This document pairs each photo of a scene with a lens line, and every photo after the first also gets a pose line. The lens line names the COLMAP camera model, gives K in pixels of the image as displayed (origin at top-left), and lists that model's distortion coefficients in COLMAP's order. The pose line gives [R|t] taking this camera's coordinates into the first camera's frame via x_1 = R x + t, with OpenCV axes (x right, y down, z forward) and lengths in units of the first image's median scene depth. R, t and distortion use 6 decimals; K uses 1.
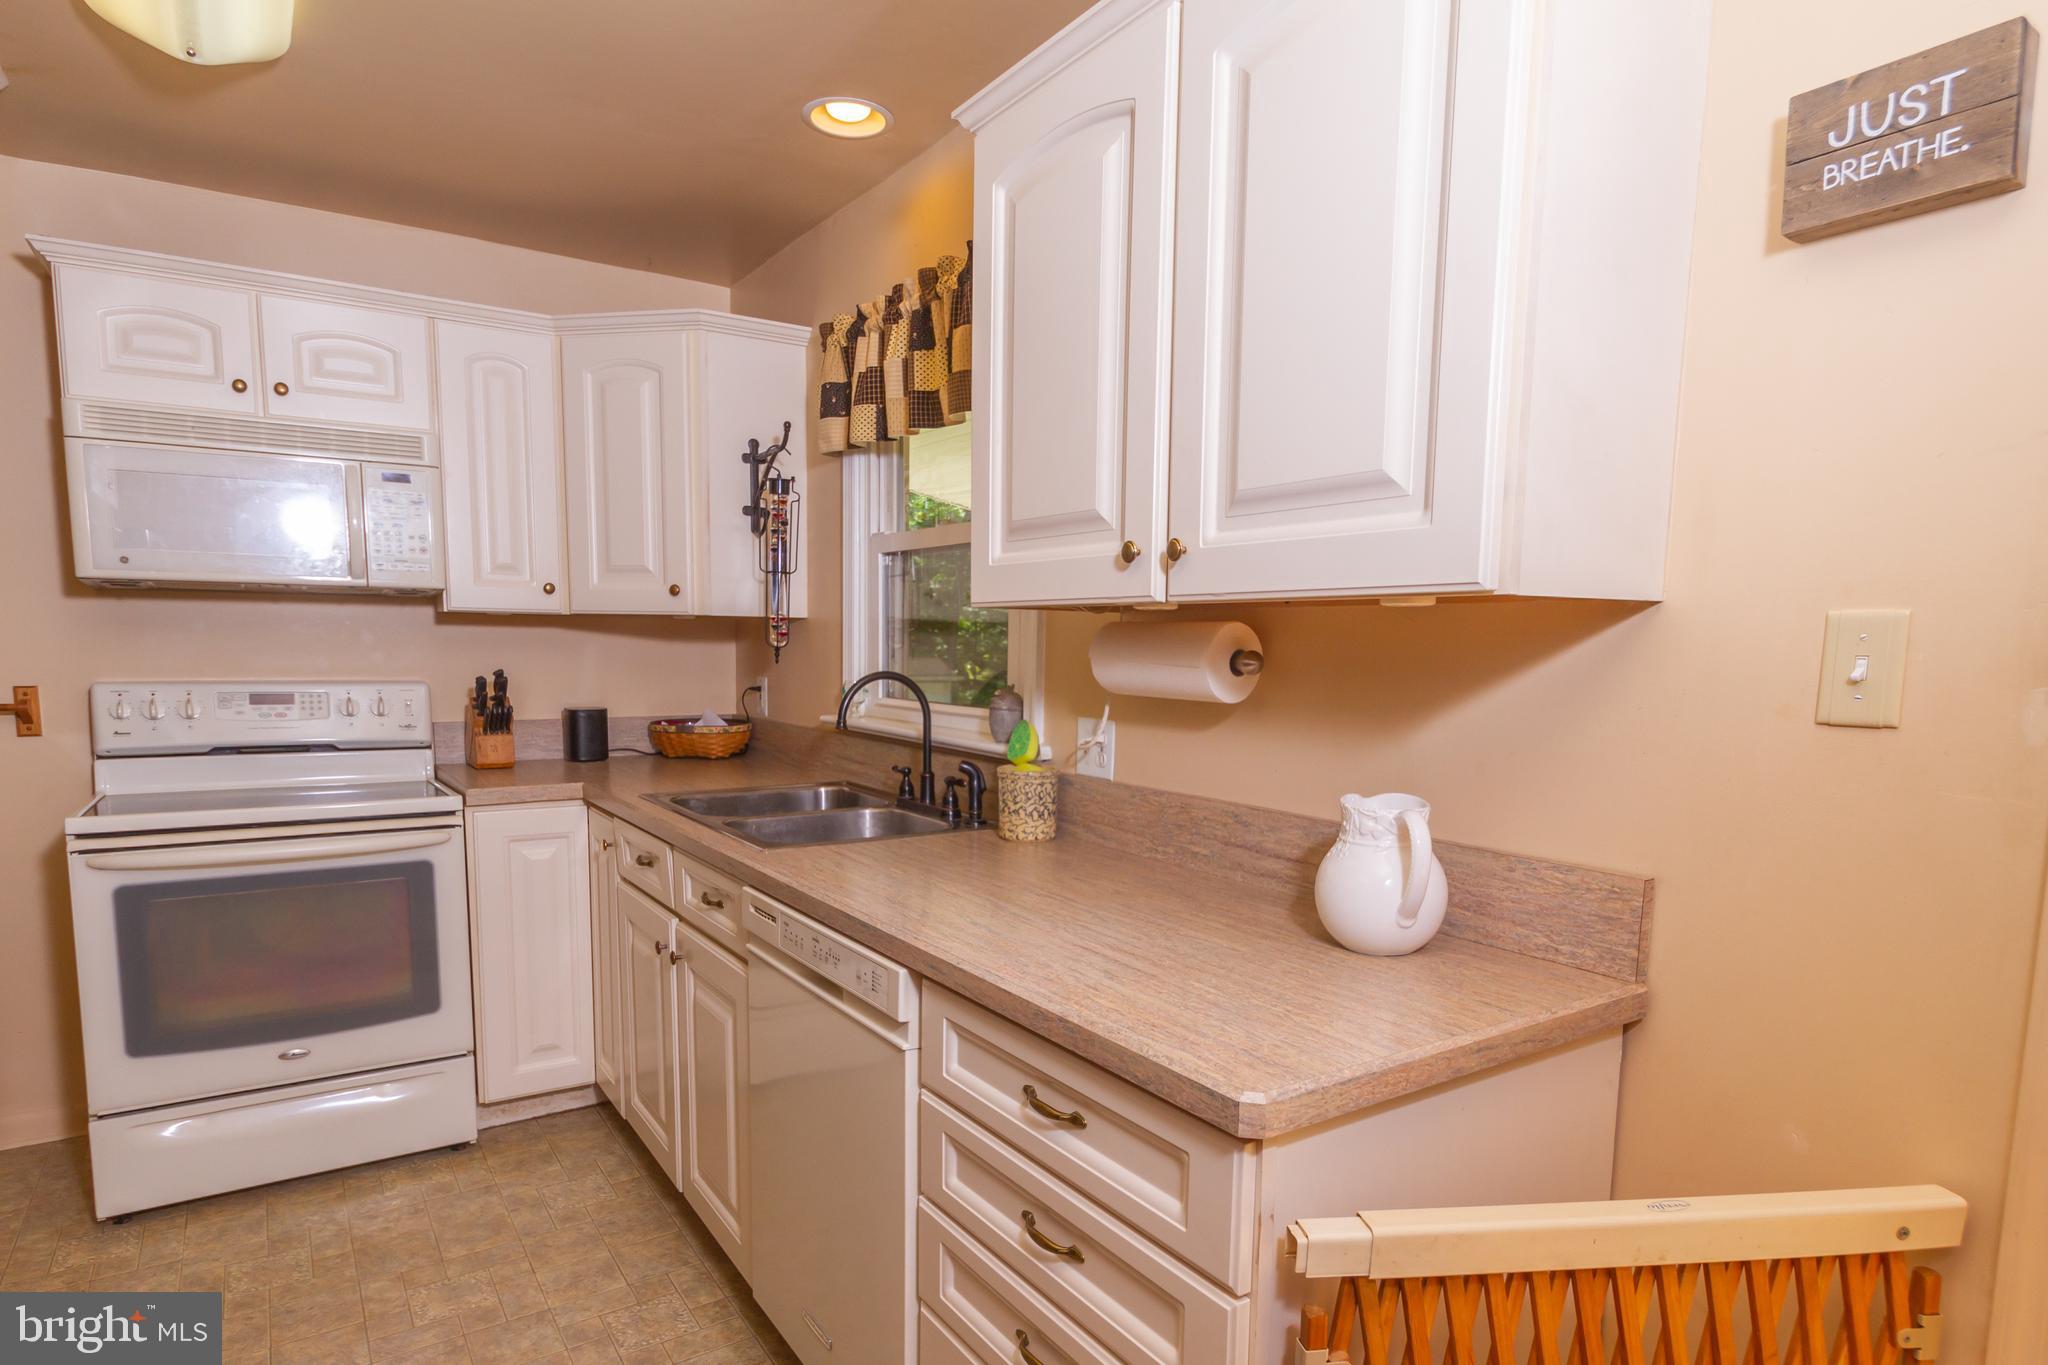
lens RADIAL K [[1099.1, 0, 1023.0], [0, 1099.1, 792.6], [0, 0, 1]] dist [0.002623, -0.031078]
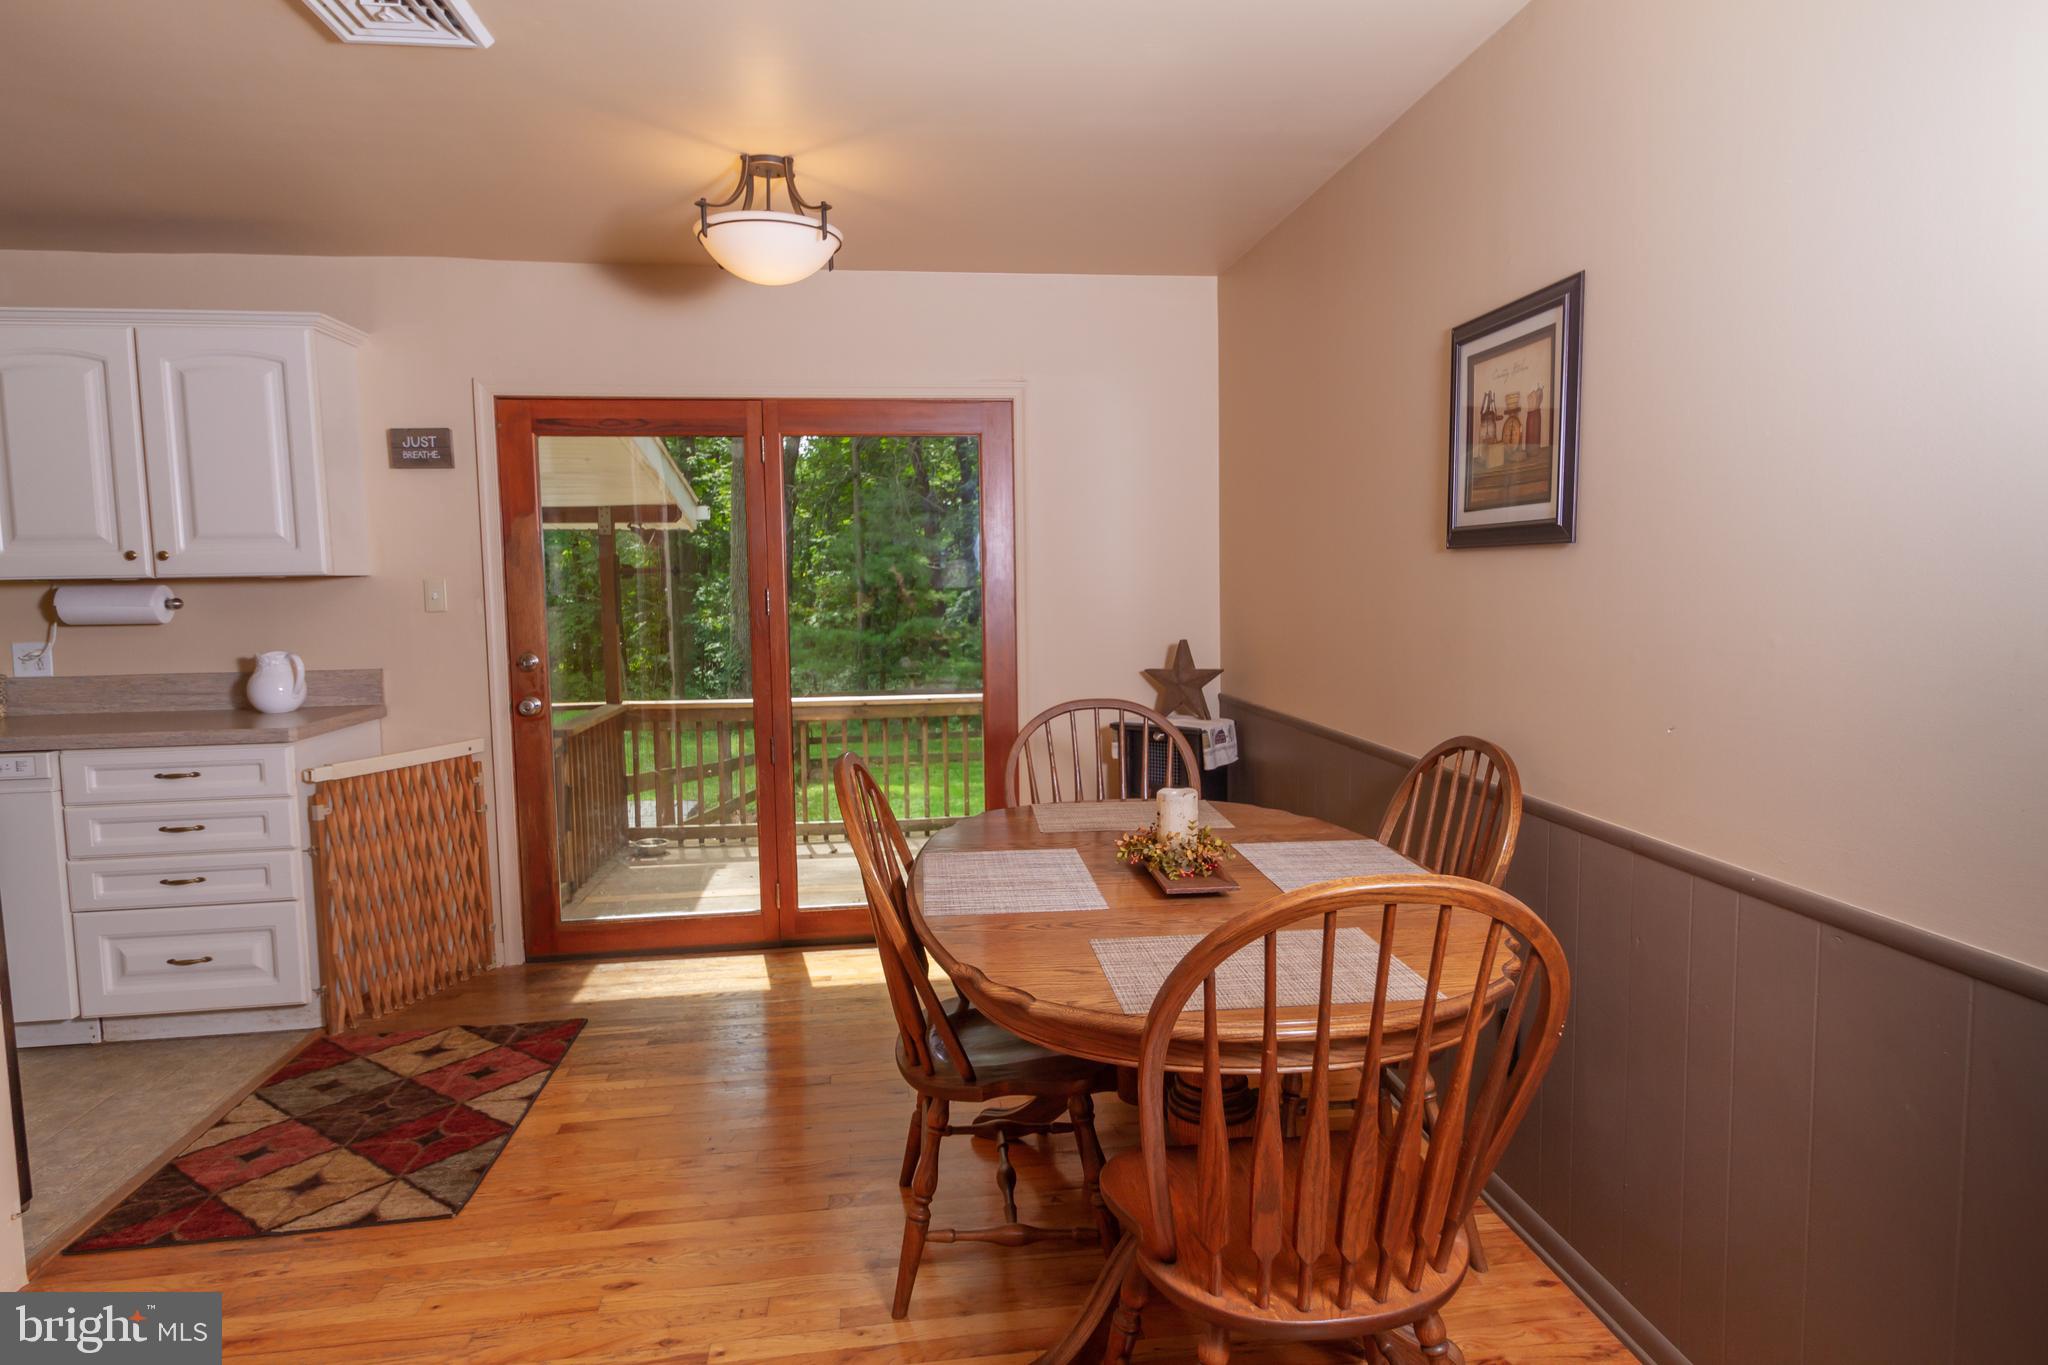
lens RADIAL K [[1172.6, 0, 1024.0], [0, 1172.6, 682.5], [0, 0, 1]] dist [0.001162, 0.000249]
pose [[0.430933, -0.095078, 0.897361, -1.234561], [0.148592, 0.988336, 0.033360, 0.219577], [-0.890066, 0.118965, 0.440034, -1.573282]]
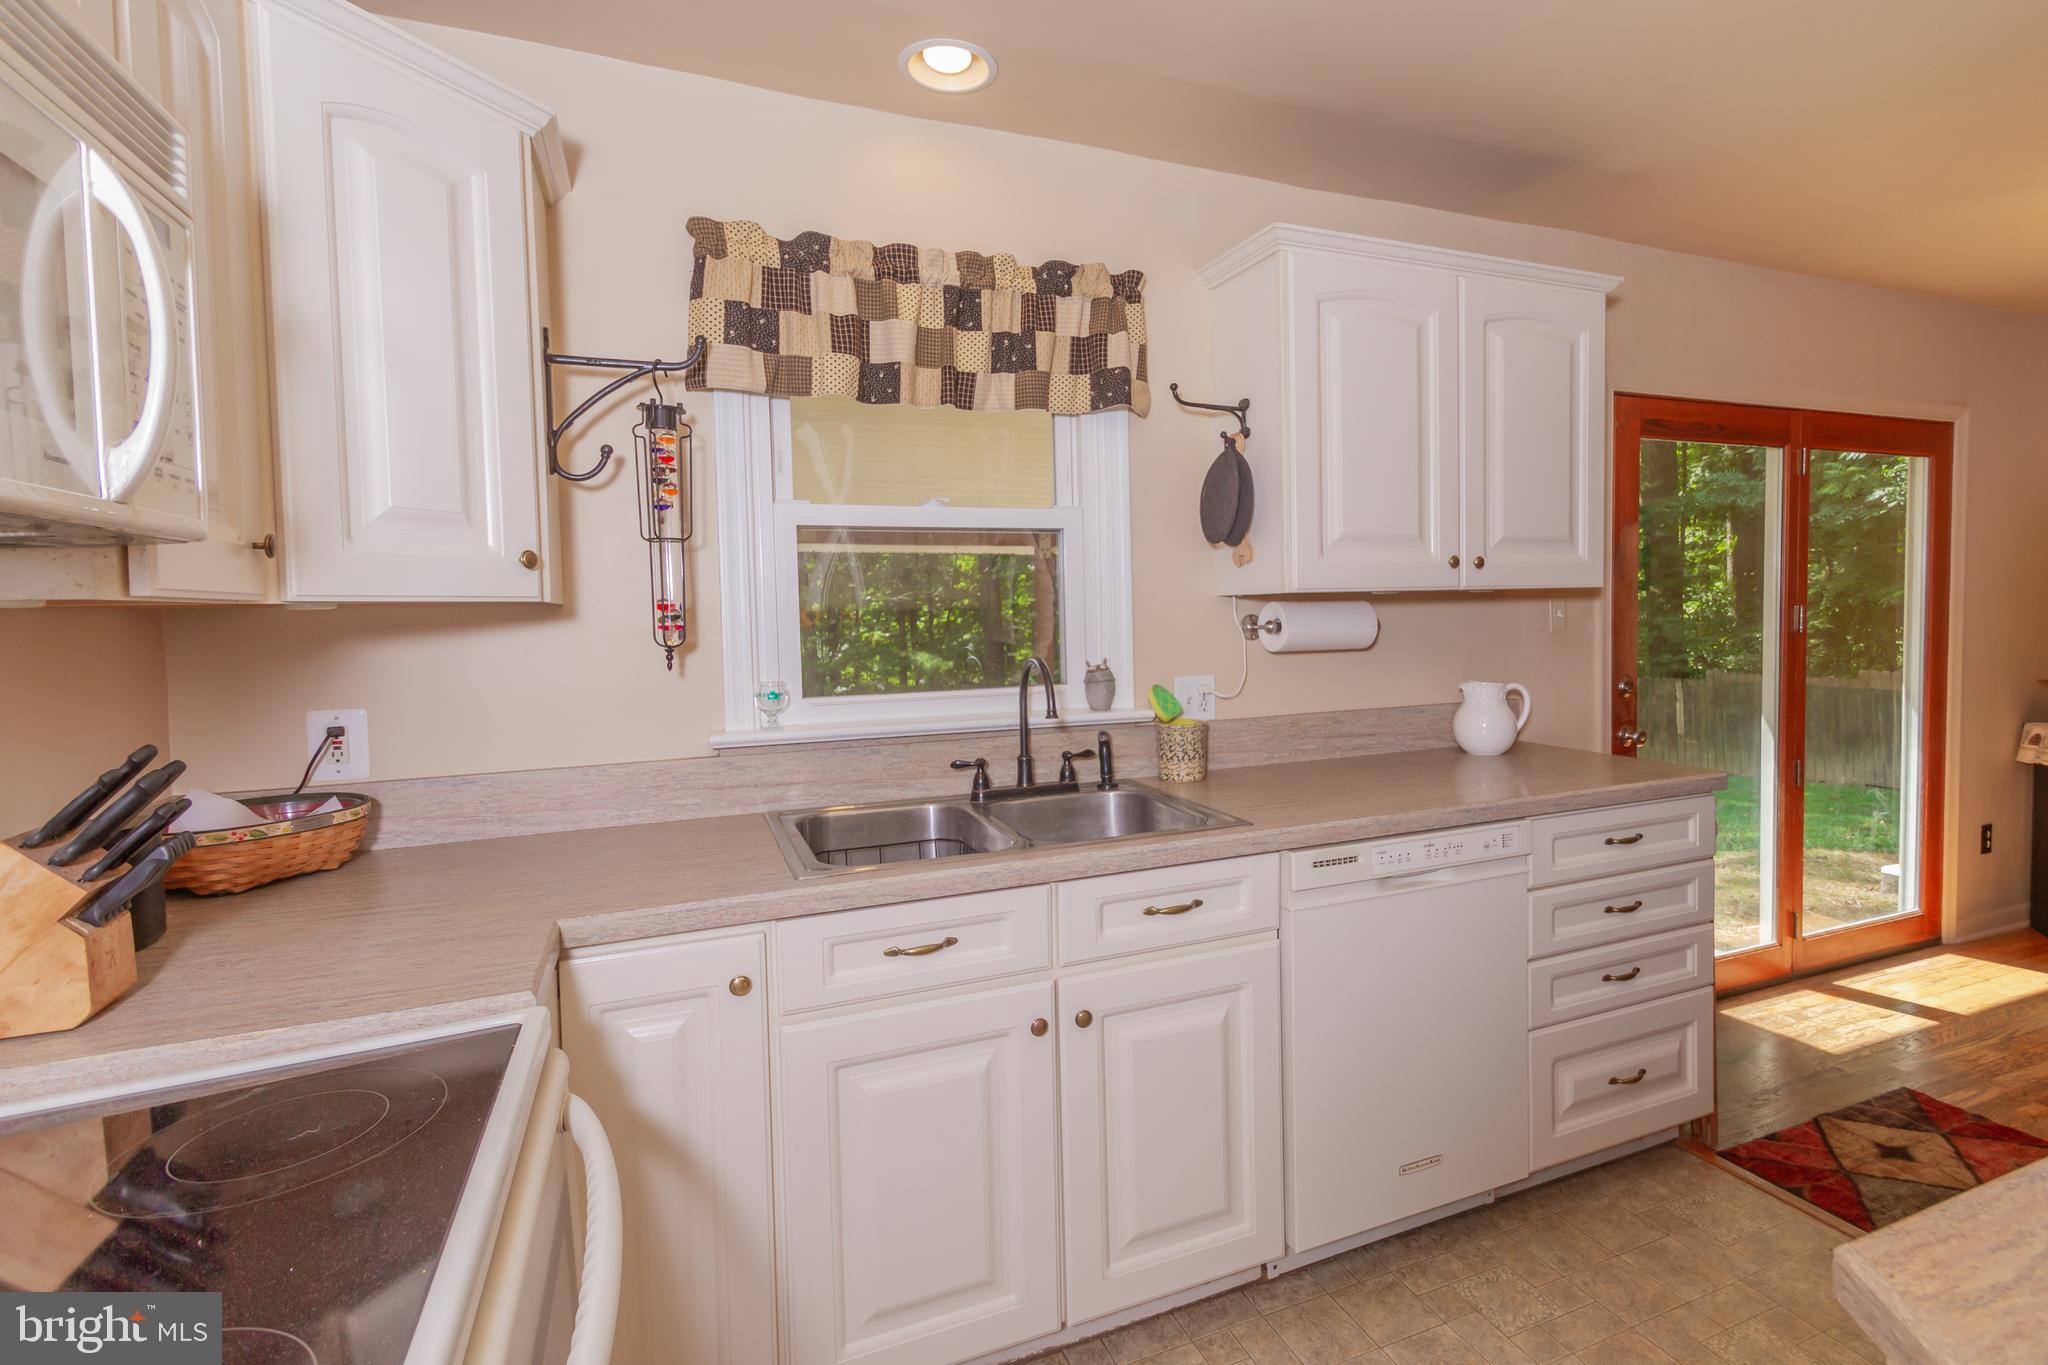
lens RADIAL K [[964.0, 0, 1027.4], [0, 964.0, 671.1], [0, 0, 1]] dist [-0.000705, 0.000064]
pose [[0.207949, -0.075587, 0.975215, -1.497524], [0.162216, 0.985869, 0.041822, -0.211089], [-0.964595, 0.149499, 0.217272, 1.294619]]
